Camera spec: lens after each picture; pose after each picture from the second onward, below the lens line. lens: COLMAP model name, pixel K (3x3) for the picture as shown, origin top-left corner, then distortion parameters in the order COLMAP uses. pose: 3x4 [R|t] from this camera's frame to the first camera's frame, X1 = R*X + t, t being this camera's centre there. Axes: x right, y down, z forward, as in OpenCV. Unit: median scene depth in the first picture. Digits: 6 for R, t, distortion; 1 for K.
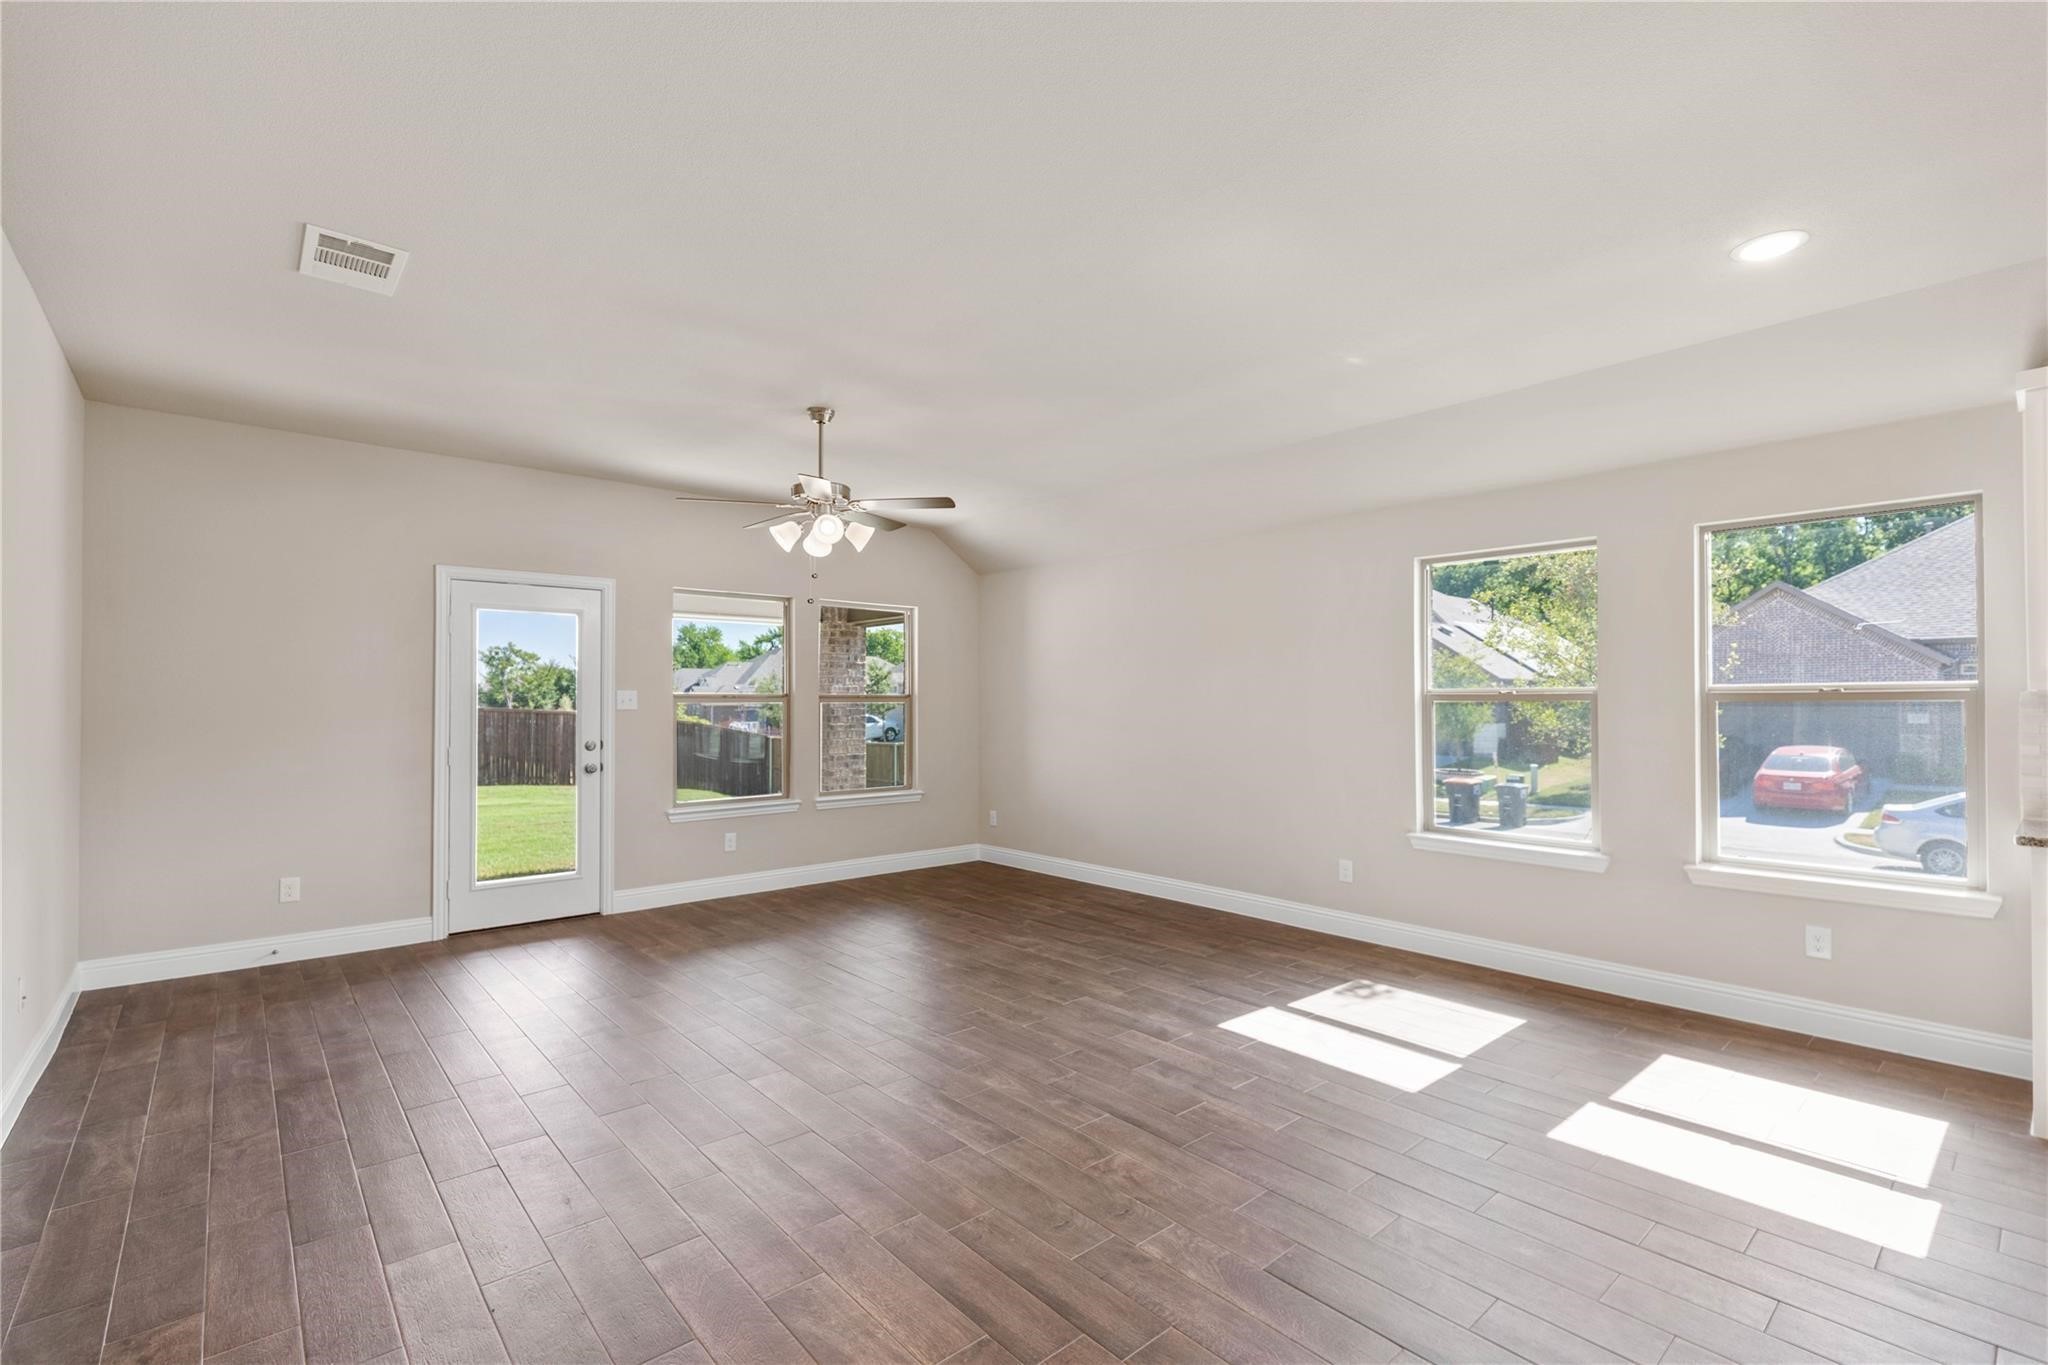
lens RADIAL K [[920.6, 0, 1044.9], [0, 920.6, 696.7], [0, 0, 1]] dist [0.008013, 0.000029]
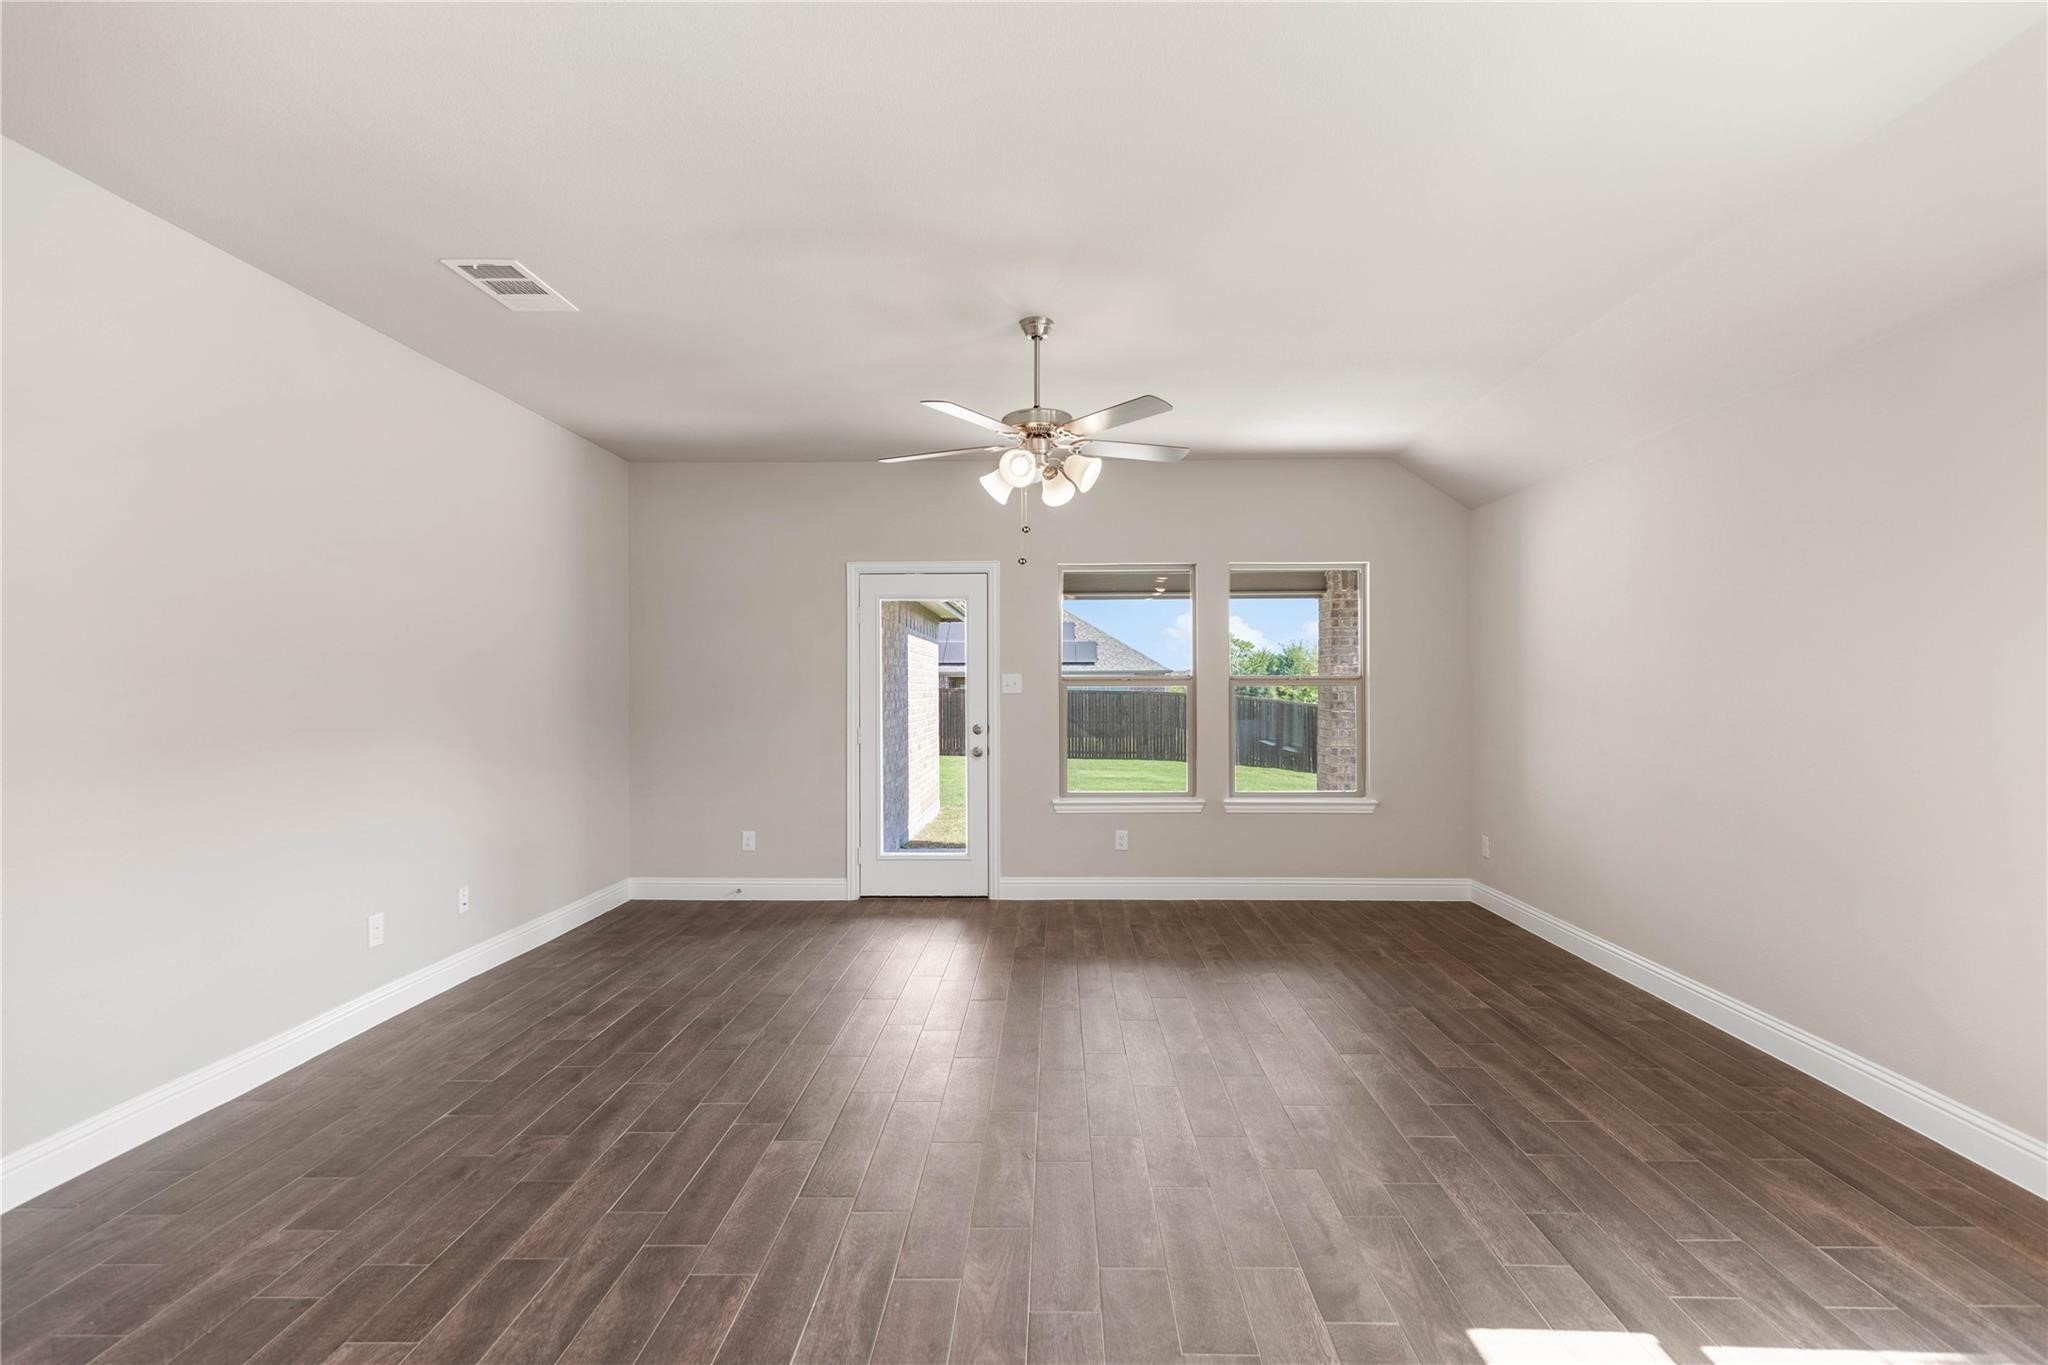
lens RADIAL K [[920.6, 0, 1038.8], [0, 920.6, 690.9], [0, 0, 1]] dist [0.008013, 0.000029]
pose [[0.735004, 0.001559, -0.678061, 0.272826], [0.006172, 0.999941, 0.008990, 0.003316], [0.678035, -0.010793, 0.734950, 0.365306]]
